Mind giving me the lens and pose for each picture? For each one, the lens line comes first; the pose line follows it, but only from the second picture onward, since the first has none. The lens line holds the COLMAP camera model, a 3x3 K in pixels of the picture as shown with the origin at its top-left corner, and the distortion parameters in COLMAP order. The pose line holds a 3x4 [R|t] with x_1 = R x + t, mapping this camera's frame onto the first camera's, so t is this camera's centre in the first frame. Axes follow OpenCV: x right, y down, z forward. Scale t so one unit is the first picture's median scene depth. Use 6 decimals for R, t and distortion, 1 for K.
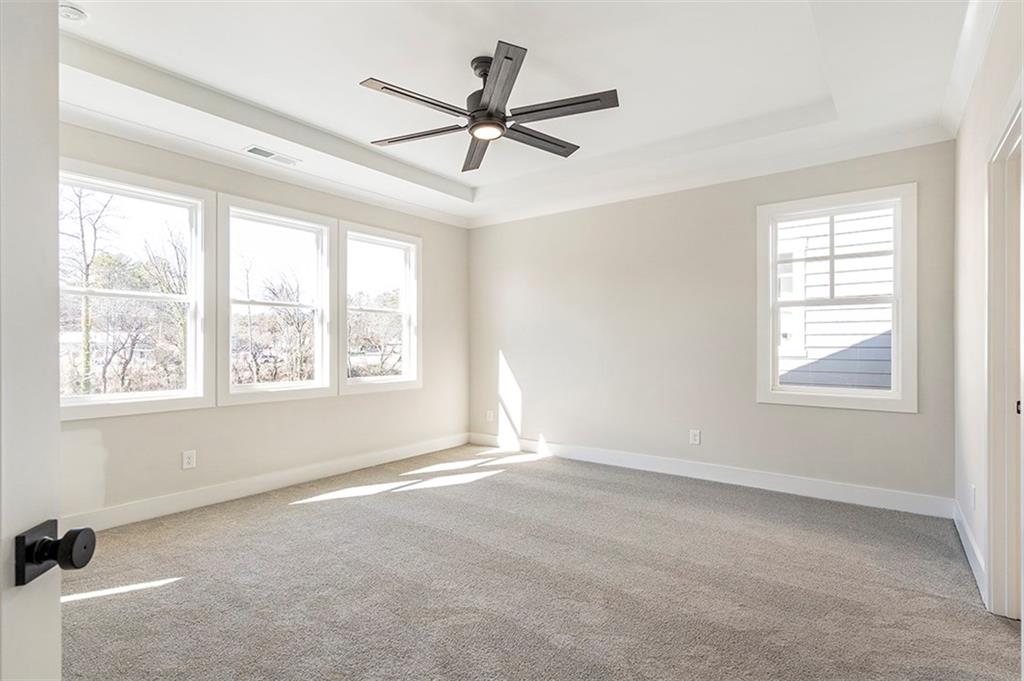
lens RADIAL K [[513.4, 0, 515.4], [0, 513.4, 341.8], [0, 0, 1]] dist [-0.004204, 0.000099]
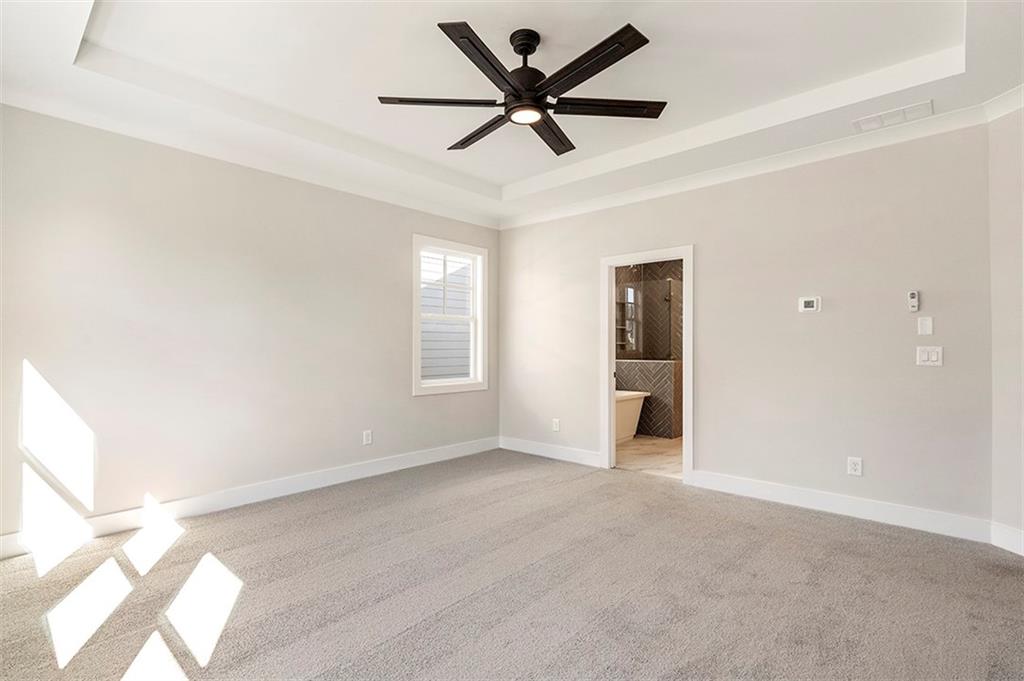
lens RADIAL K [[488.6, 0, 516.4], [0, 488.6, 343.6], [0, 0, 1]] dist [0.004009, 0.000368]
pose [[0.093142, 0.006227, 0.995633, -0.650767], [0.000356, 0.999980, -0.006288, 0.002408], [-0.995653, 0.000940, 0.093138, 0.650895]]
